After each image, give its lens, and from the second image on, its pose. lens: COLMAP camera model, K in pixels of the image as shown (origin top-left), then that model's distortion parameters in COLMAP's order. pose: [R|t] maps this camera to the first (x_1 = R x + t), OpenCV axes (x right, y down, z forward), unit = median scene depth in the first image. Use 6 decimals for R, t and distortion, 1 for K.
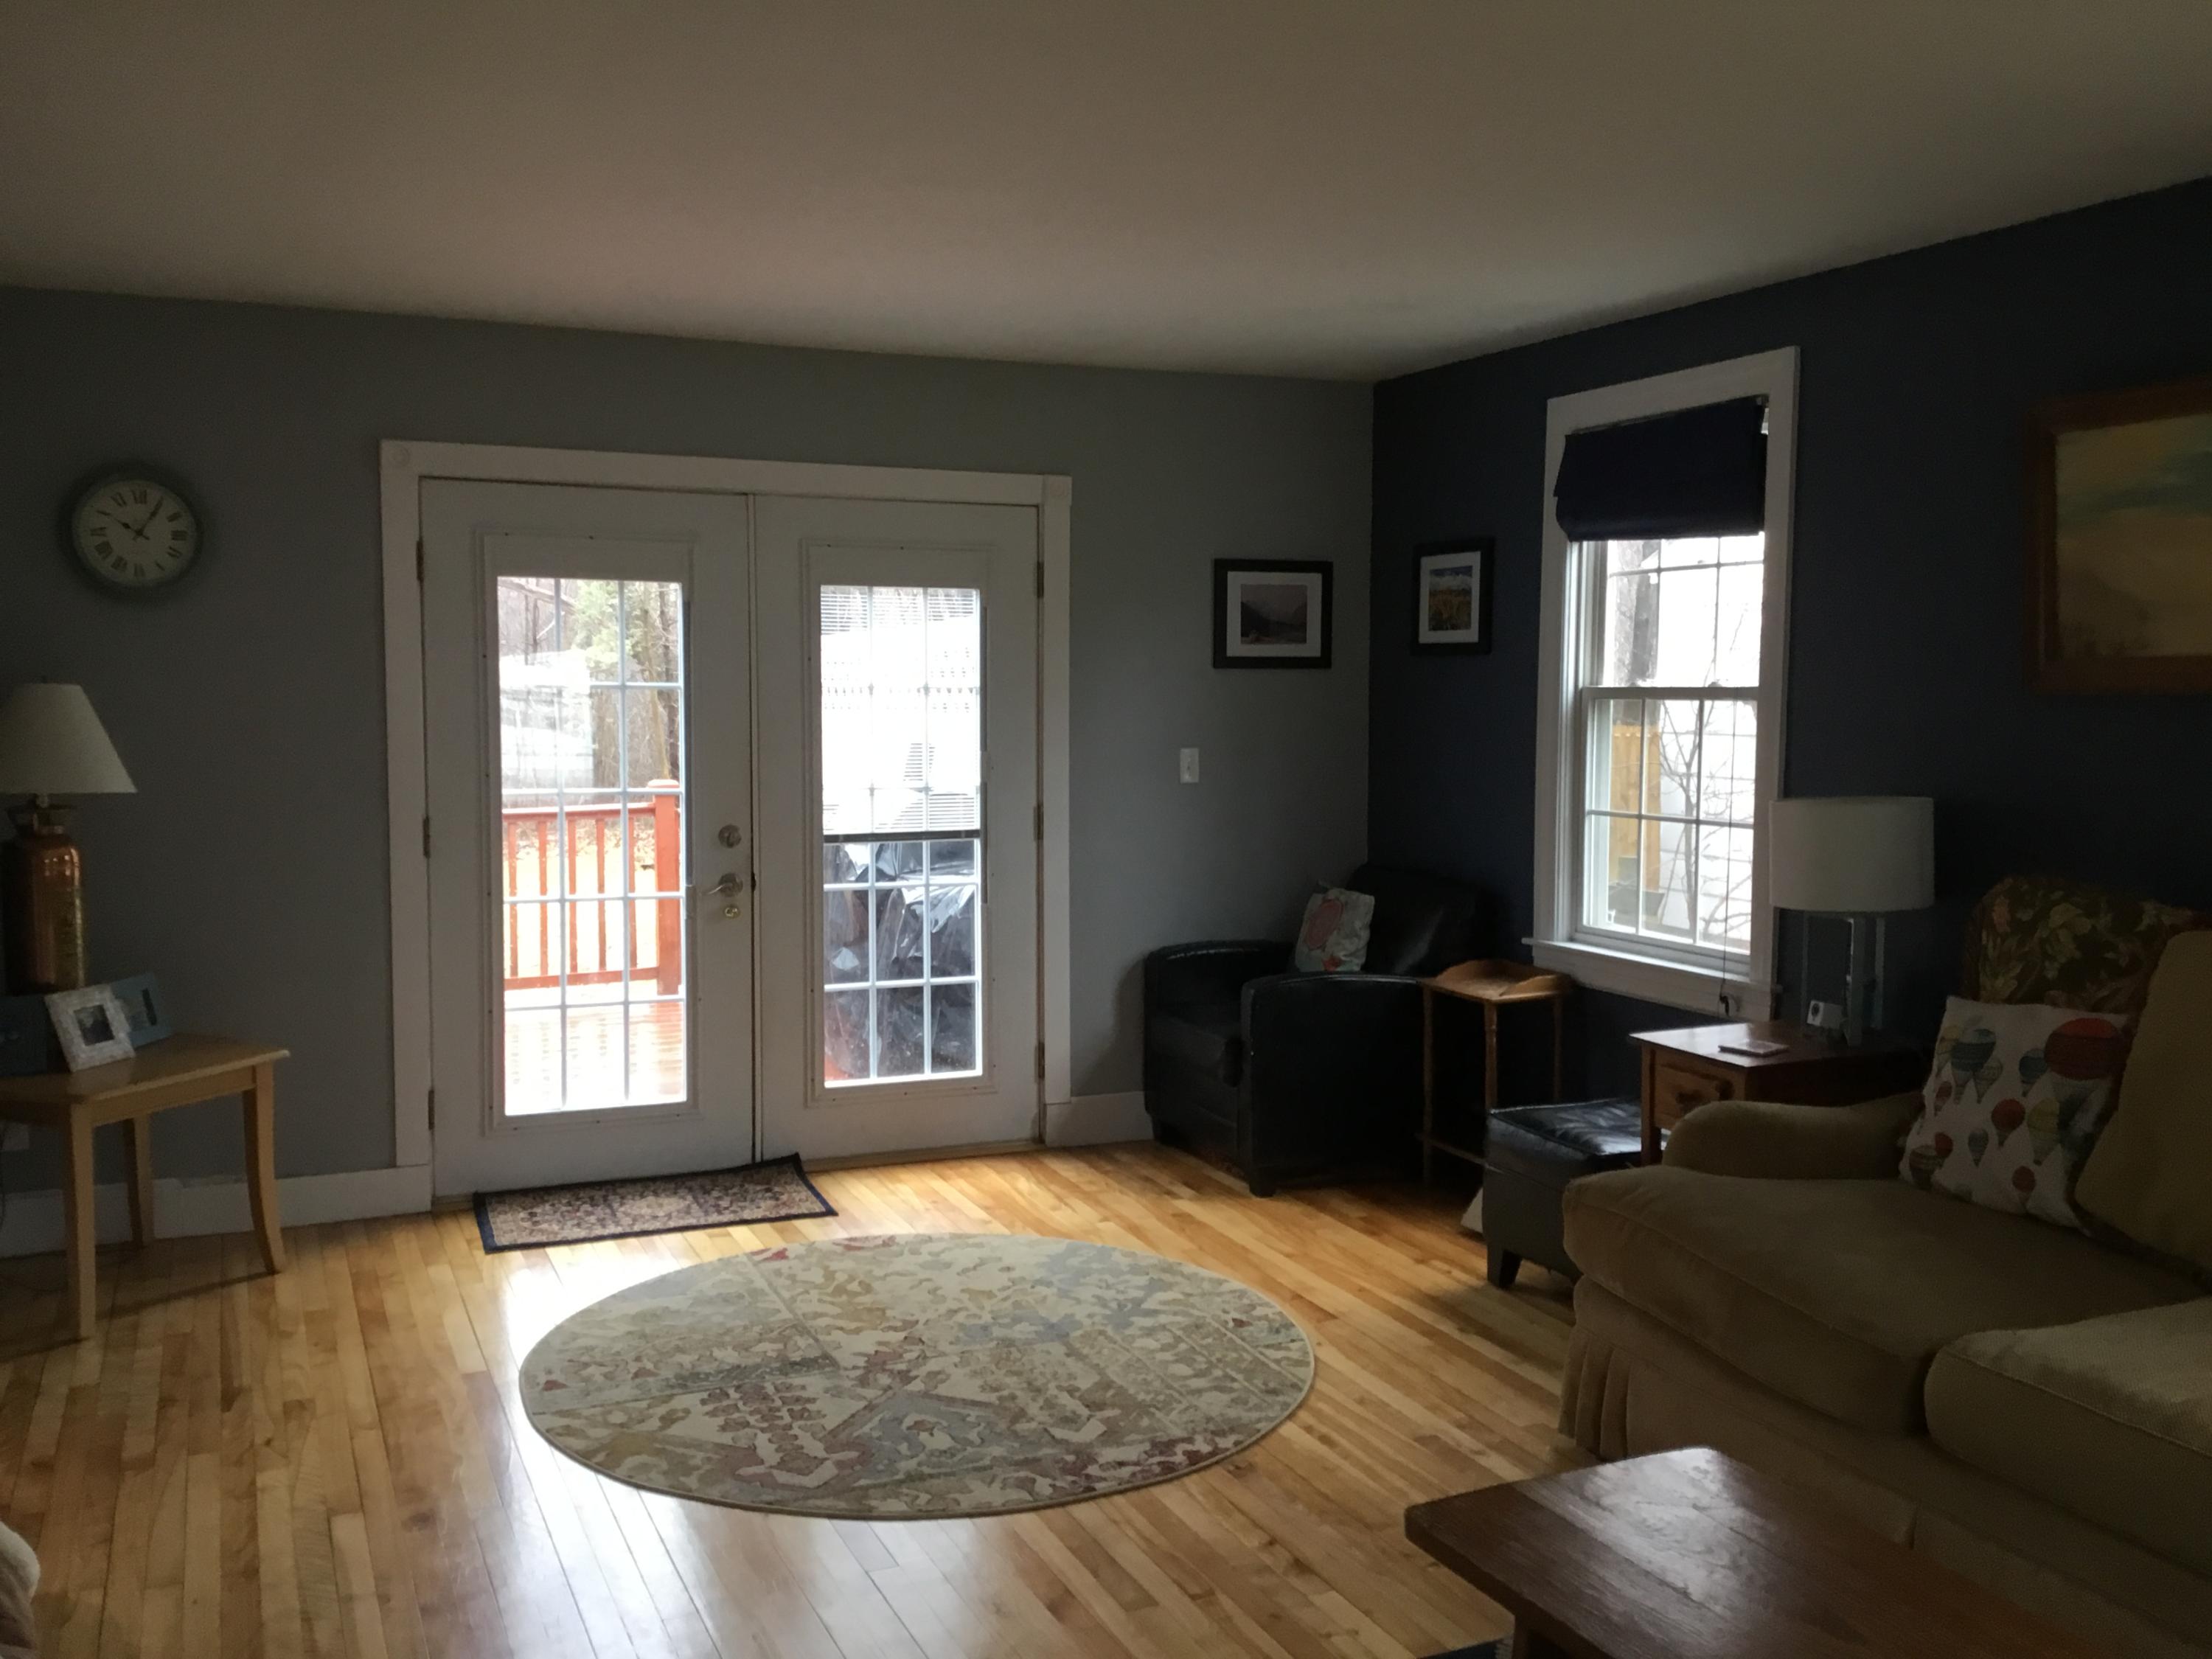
lens RADIAL K [[1973.7, 0, 1106.9], [0, 1973.7, 840.1], [0, 0, 1]] dist [0.039217, -0.056774]
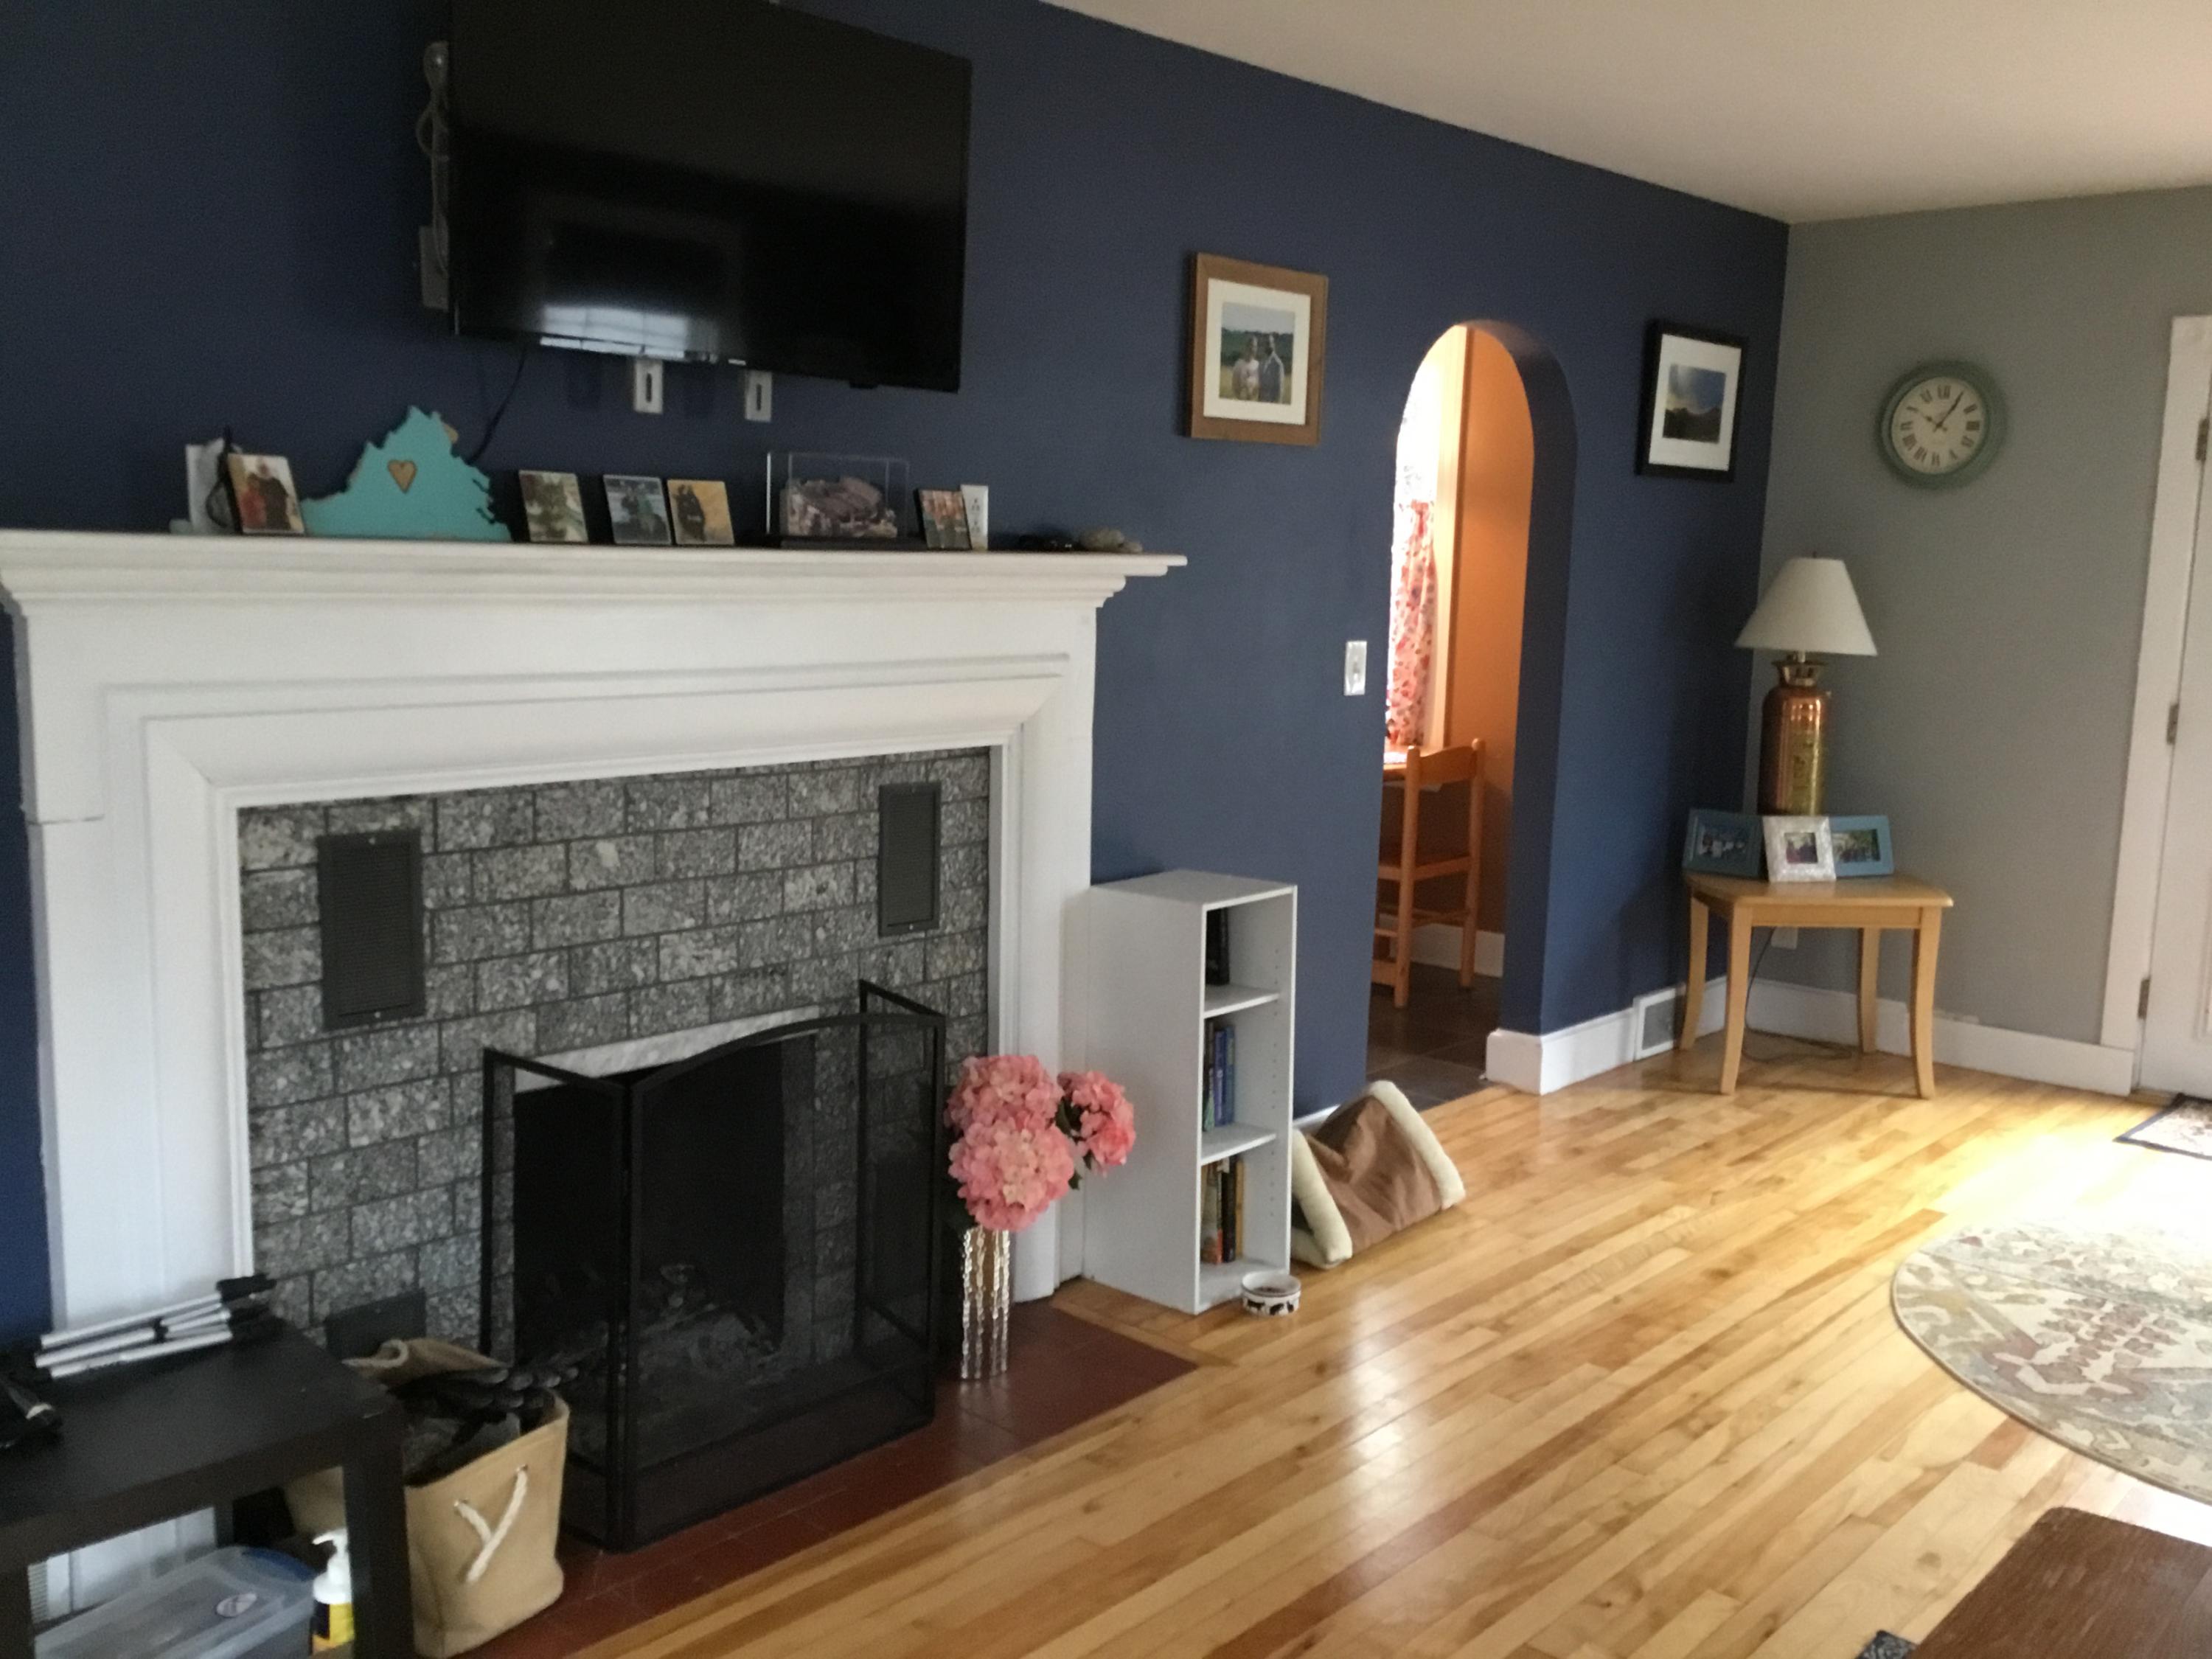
lens RADIAL K [[1973.7, 0, 1097.2], [0, 1973.7, 836.7], [0, 0, 1]] dist [0.039217, -0.056774]
pose [[0.397838, 0.140516, -0.906631, 0.395940], [-0.095345, 0.989183, 0.111472, -0.005486], [0.912488, 0.042095, 0.406932, 0.133011]]
